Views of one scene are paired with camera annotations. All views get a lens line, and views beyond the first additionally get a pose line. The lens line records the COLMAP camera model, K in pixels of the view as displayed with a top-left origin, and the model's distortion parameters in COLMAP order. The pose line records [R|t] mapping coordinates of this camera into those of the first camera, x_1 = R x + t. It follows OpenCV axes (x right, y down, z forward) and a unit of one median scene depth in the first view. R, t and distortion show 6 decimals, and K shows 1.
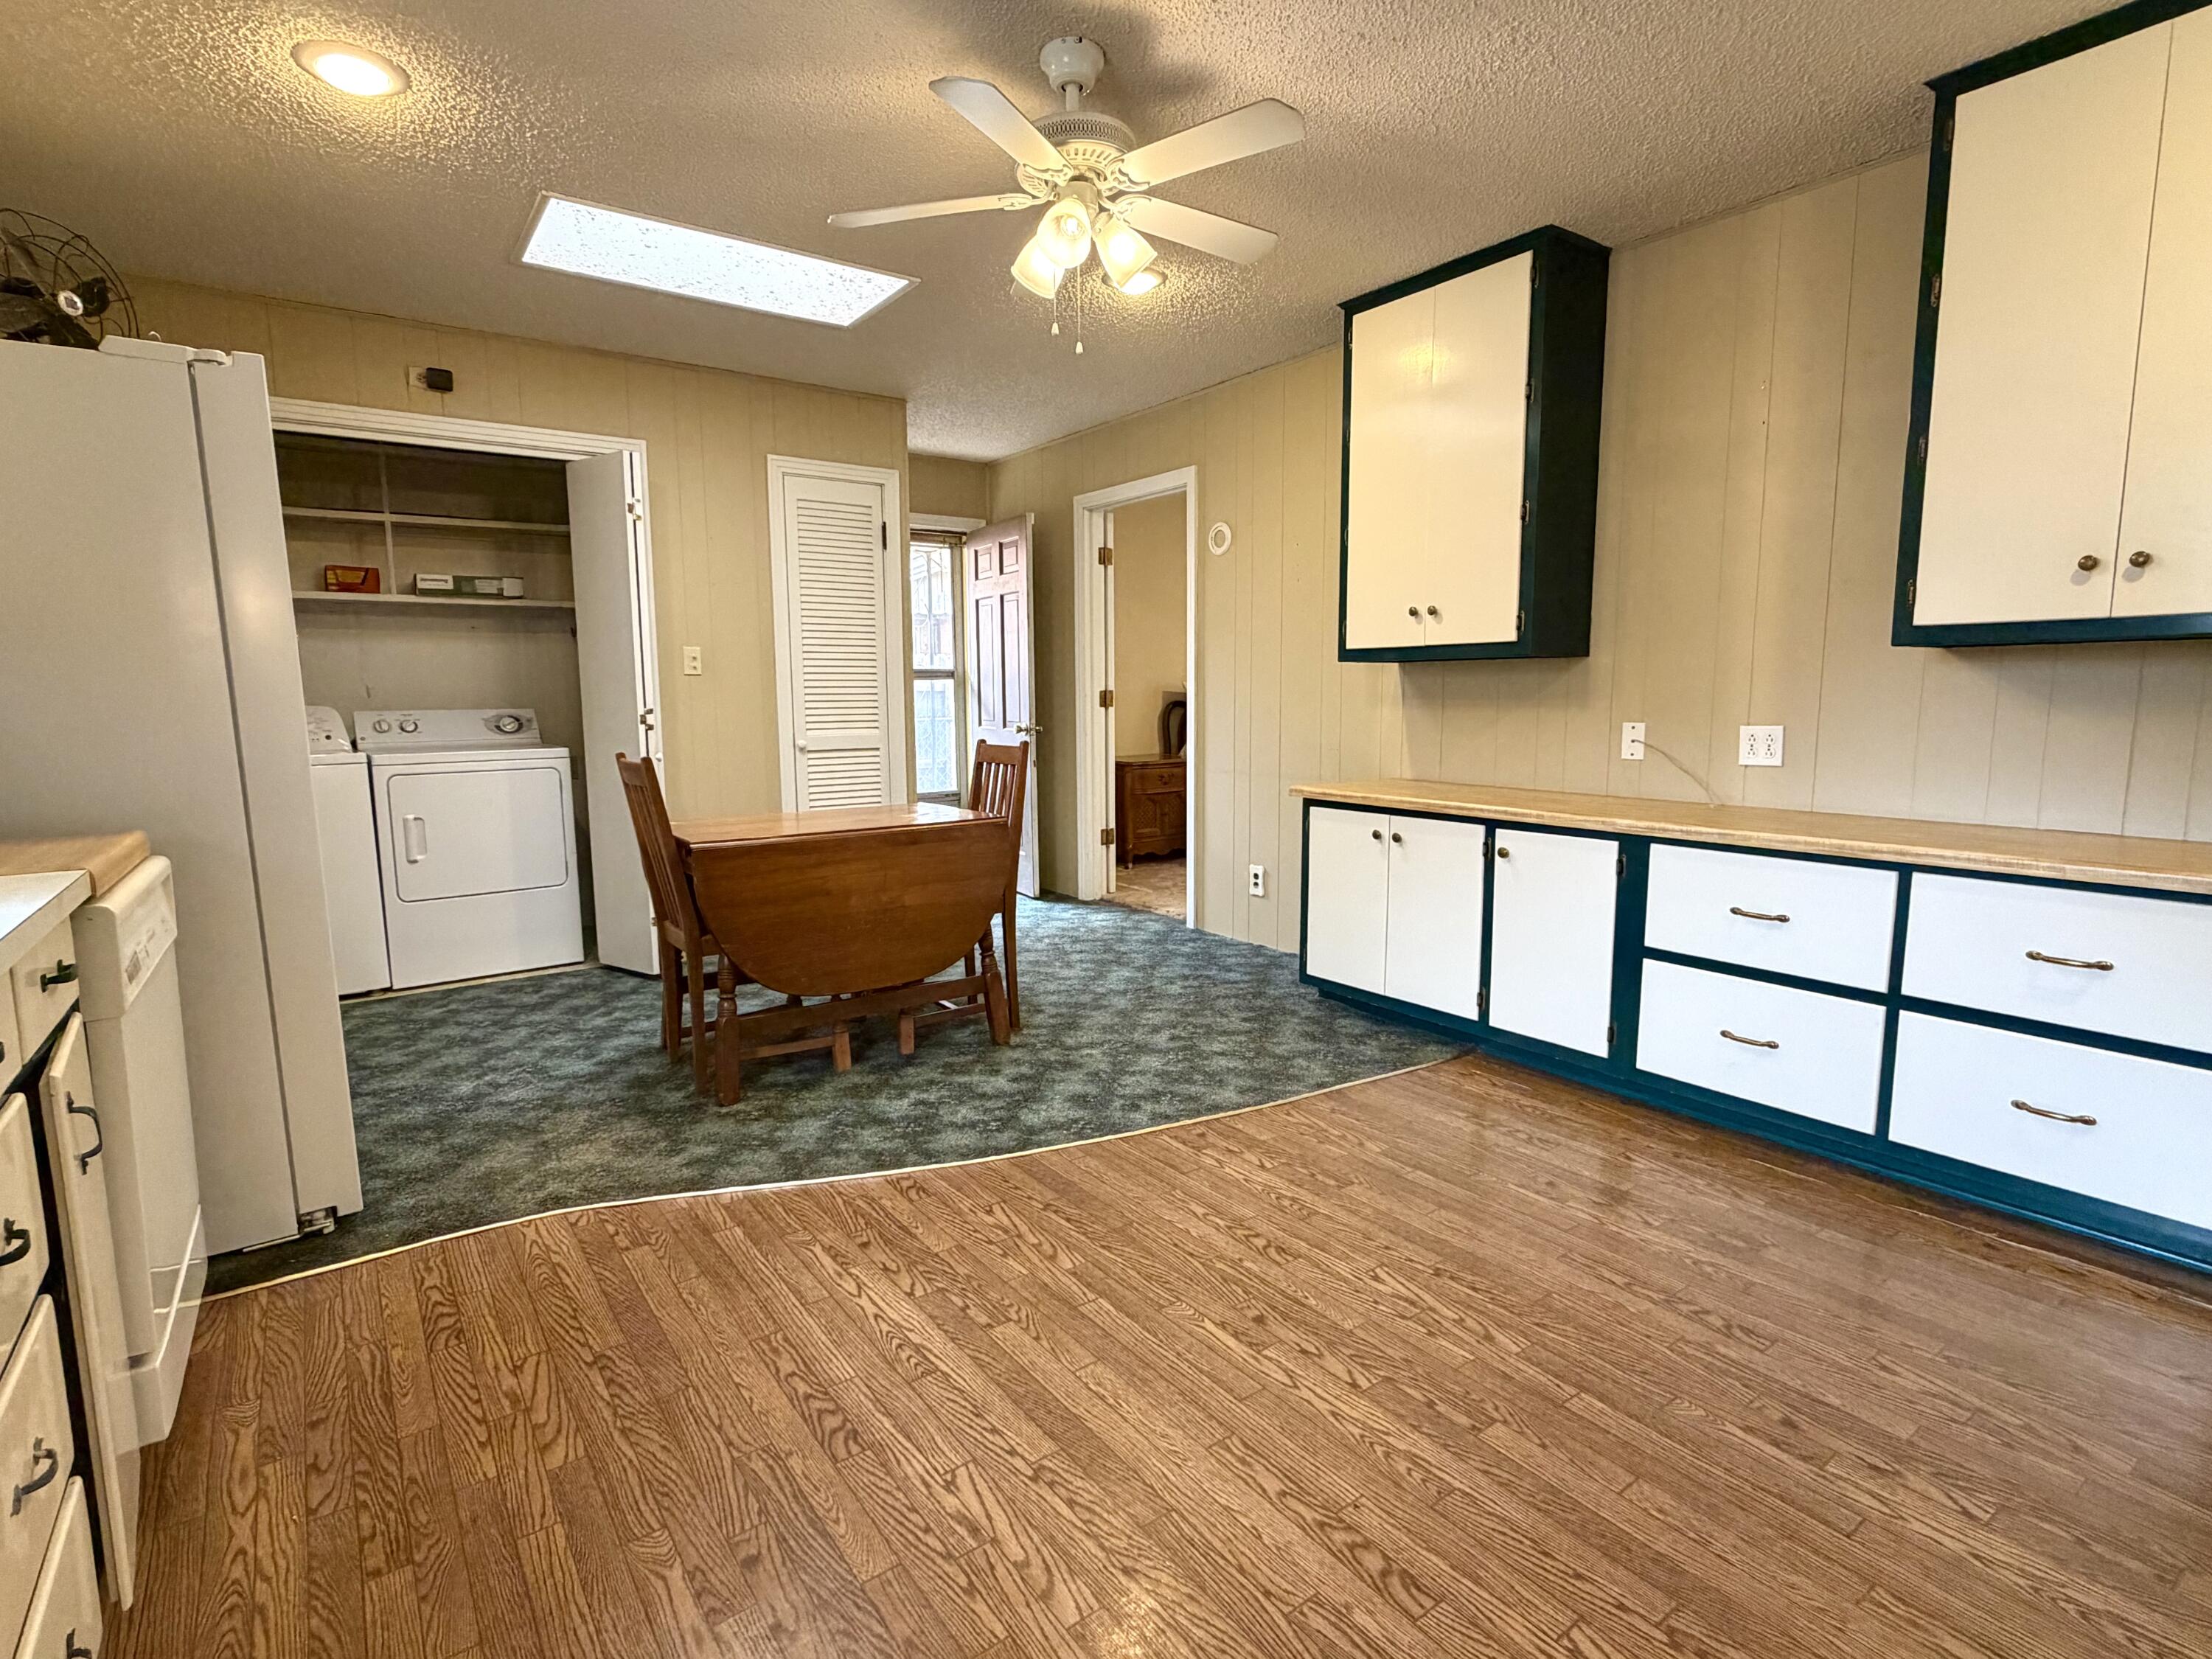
lens RADIAL K [[1086.1, 0, 1097.7], [0, 1086.1, 828.7], [0, 0, 1]] dist [0.001279, -0.000566]
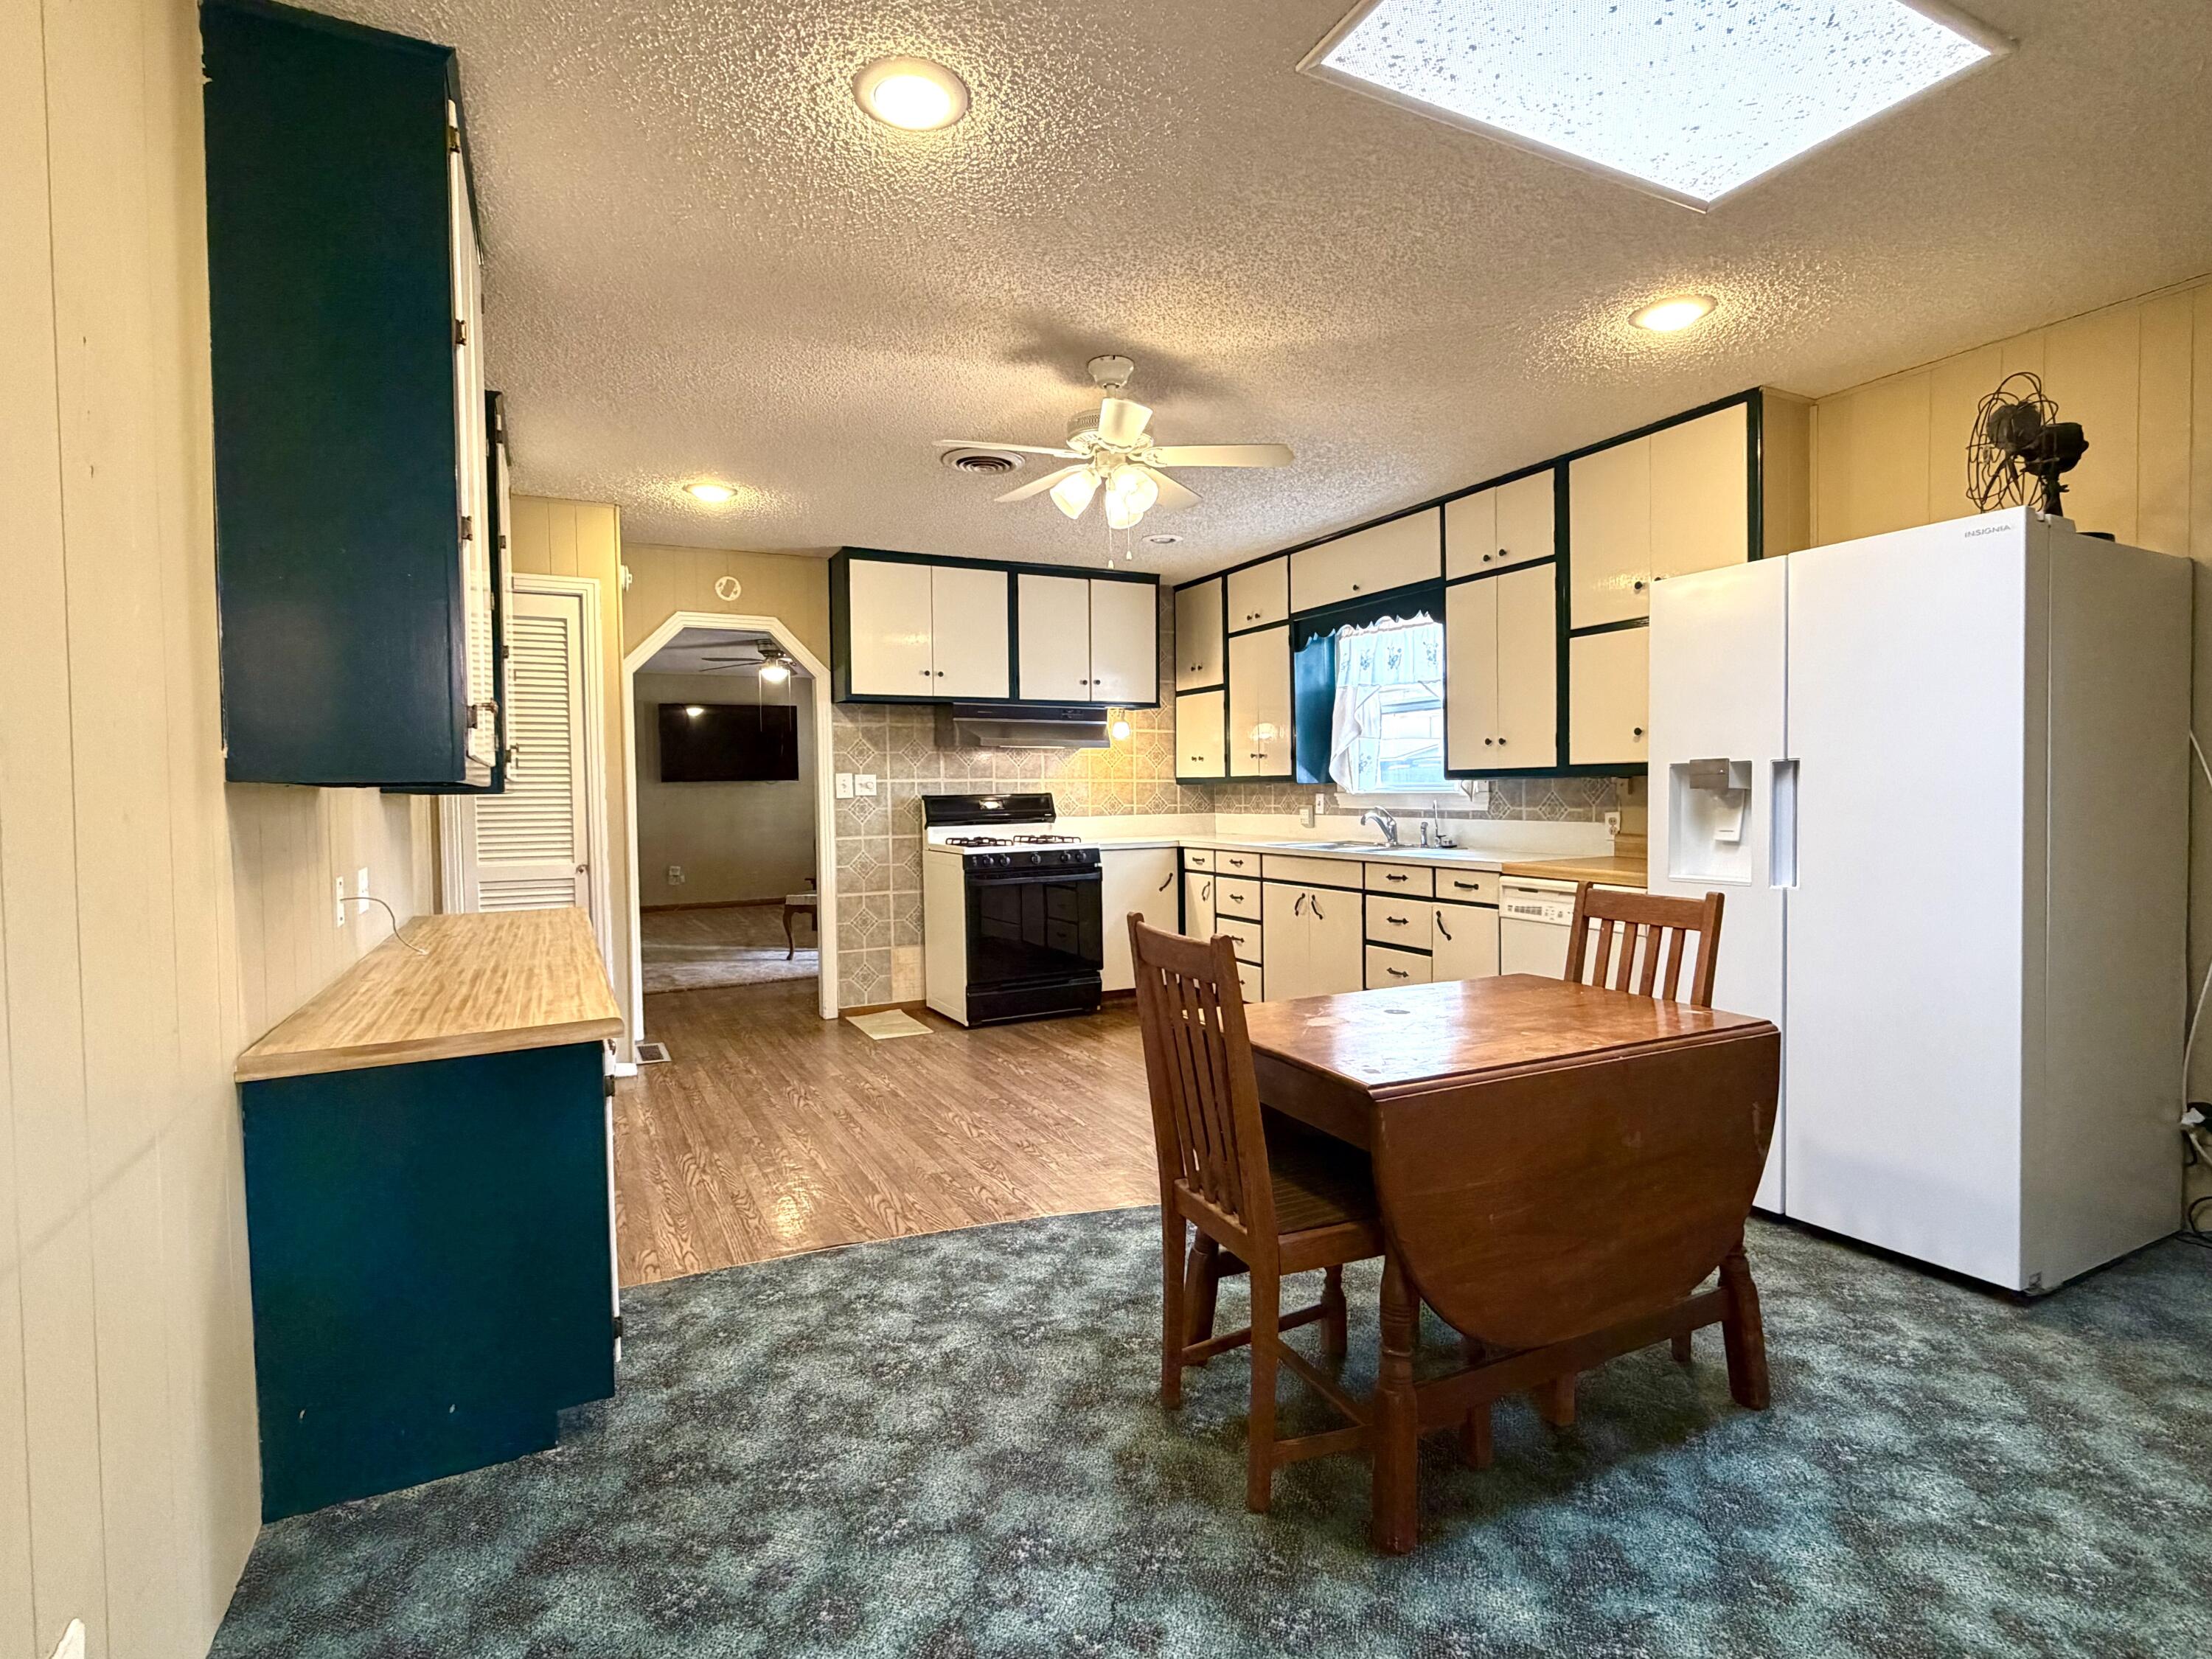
lens RADIAL K [[1085.1, 0, 1108.0], [0, 1085.1, 824.0], [0, 0, 1]] dist [0.000101, -0.000200]
pose [[-0.988078, 0.019277, 0.152742, -0.155257], [0.042804, 0.987410, 0.152283, -0.235262], [-0.147883, 0.157006, -0.976463, 1.716813]]
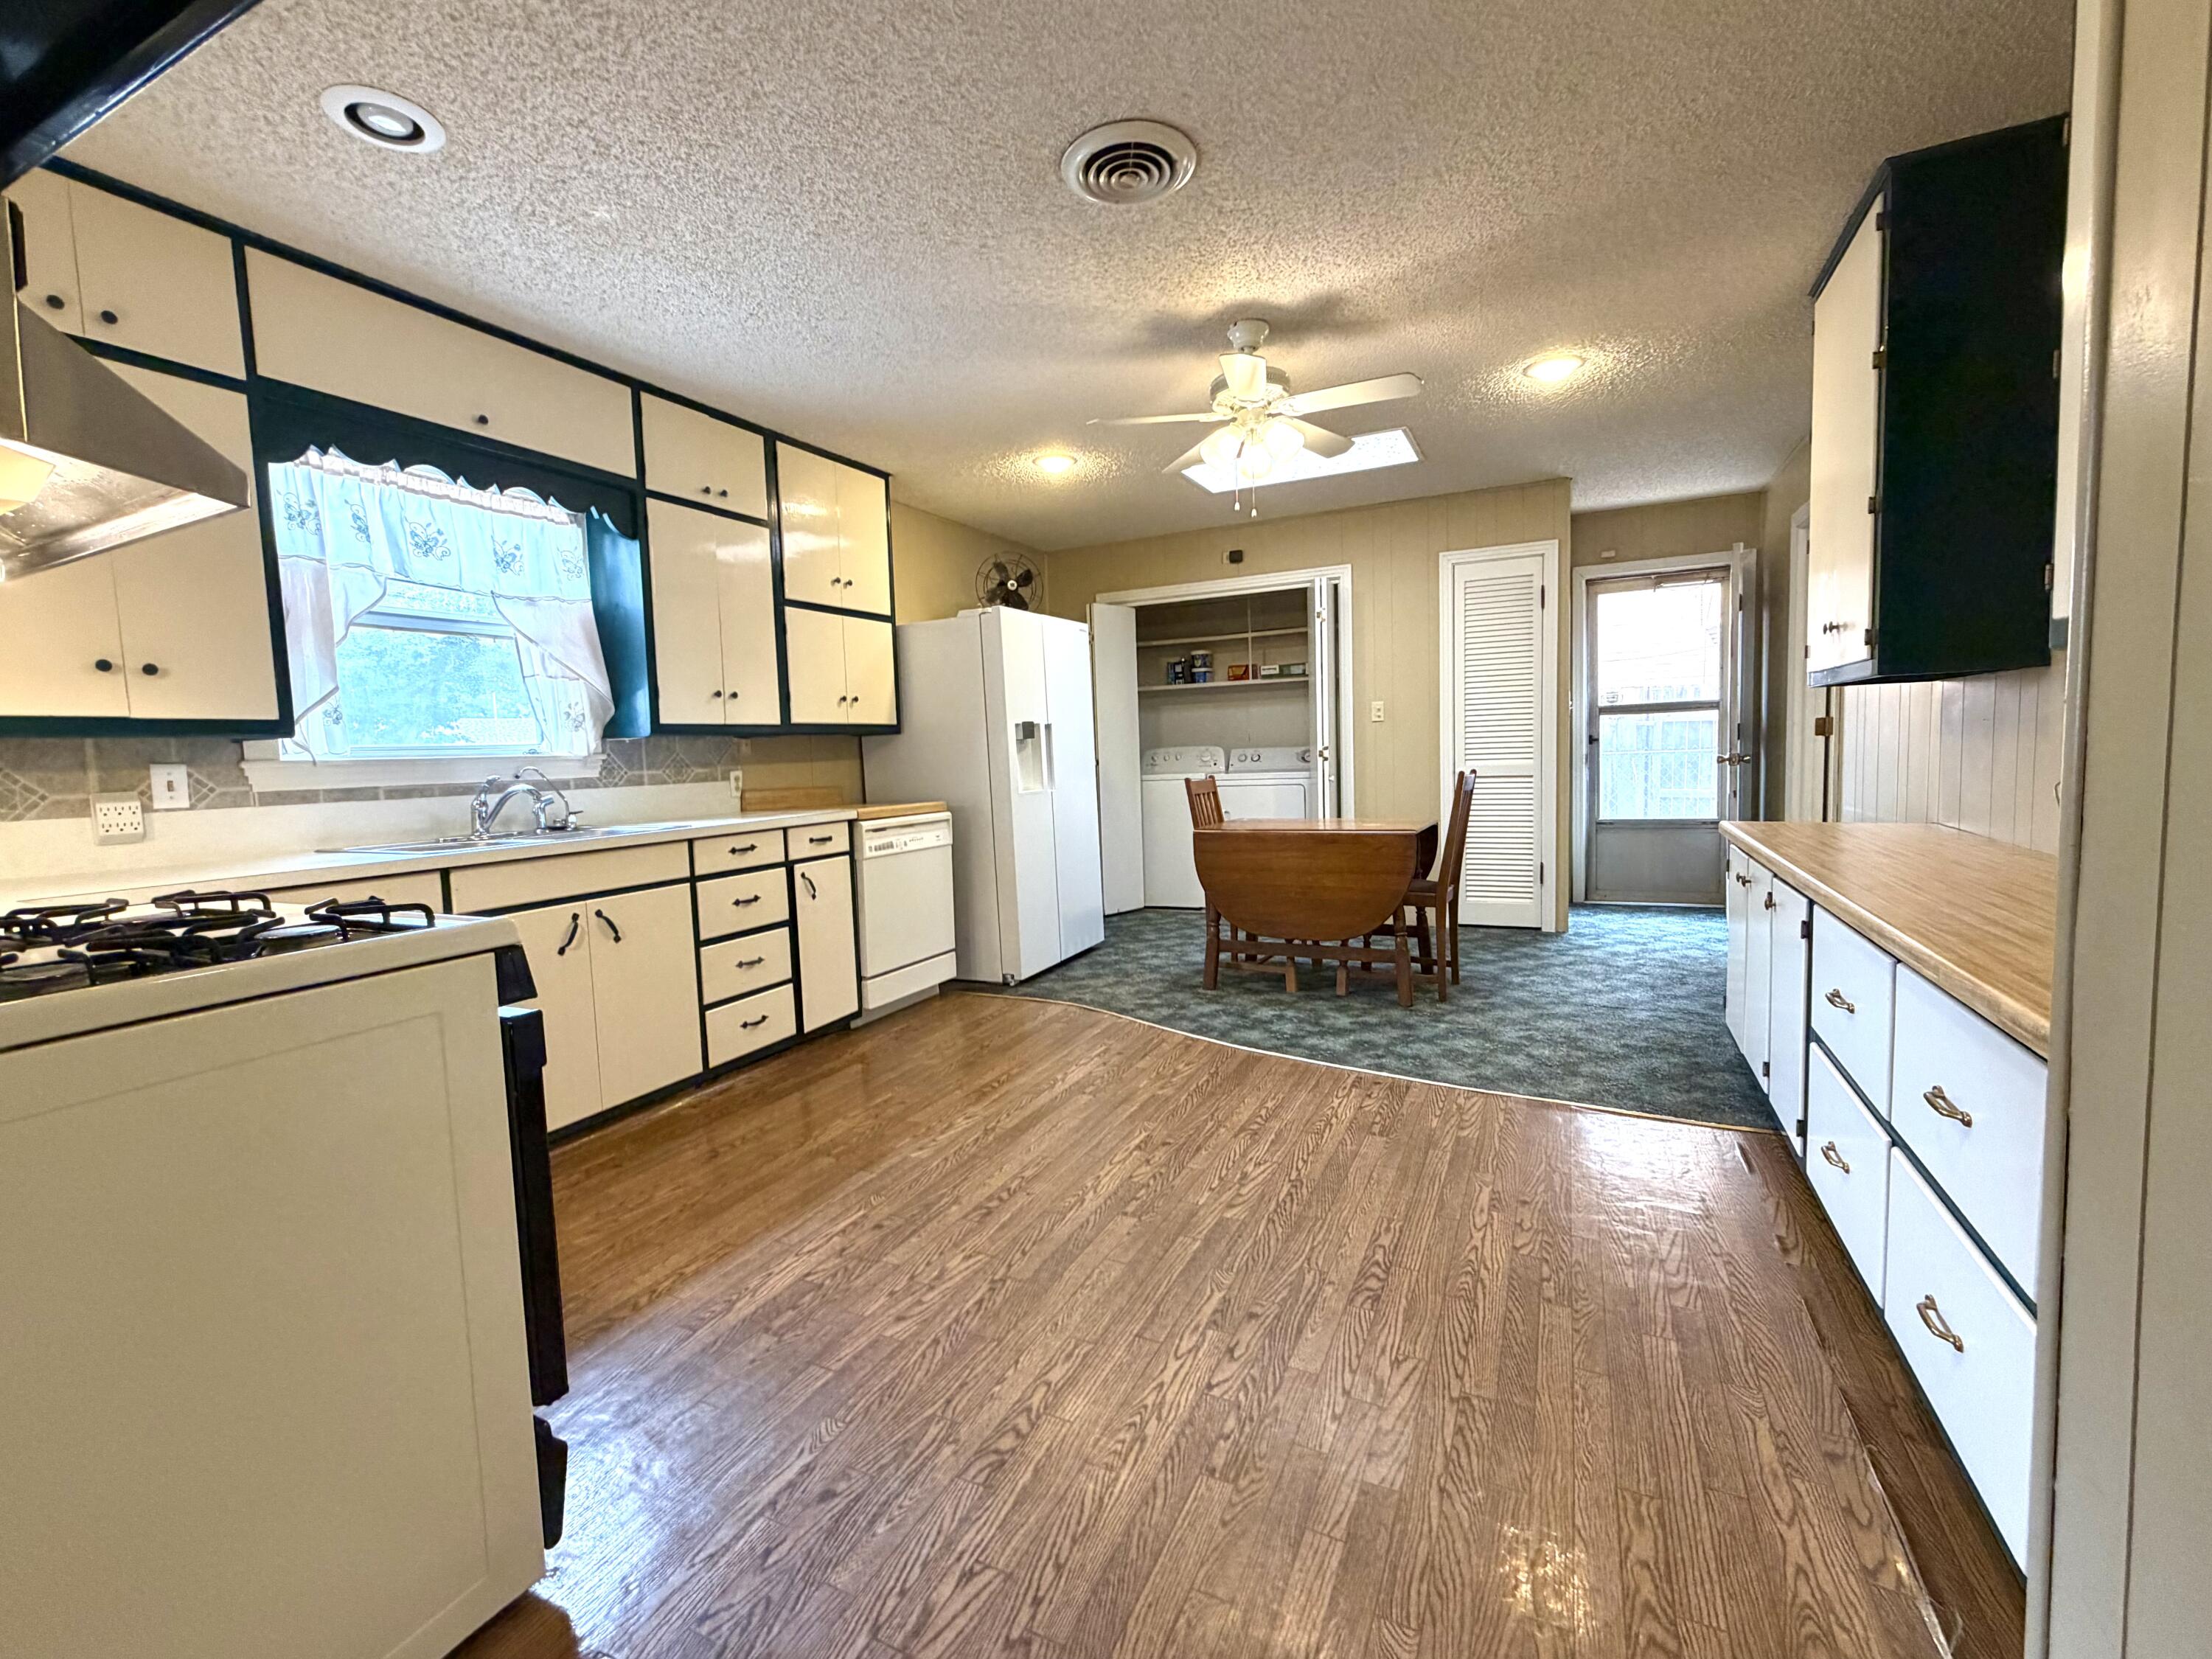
lens RADIAL K [[948.8, 0, 1102.8], [0, 948.8, 824.5], [0, 0, 1]] dist [-0.000853, -0.000156]
pose [[0.475099, 0.062108, -0.877738, 0.769154], [-0.077579, 0.996578, 0.028526, -0.022173], [0.876506, 0.054542, 0.478292, 0.147641]]
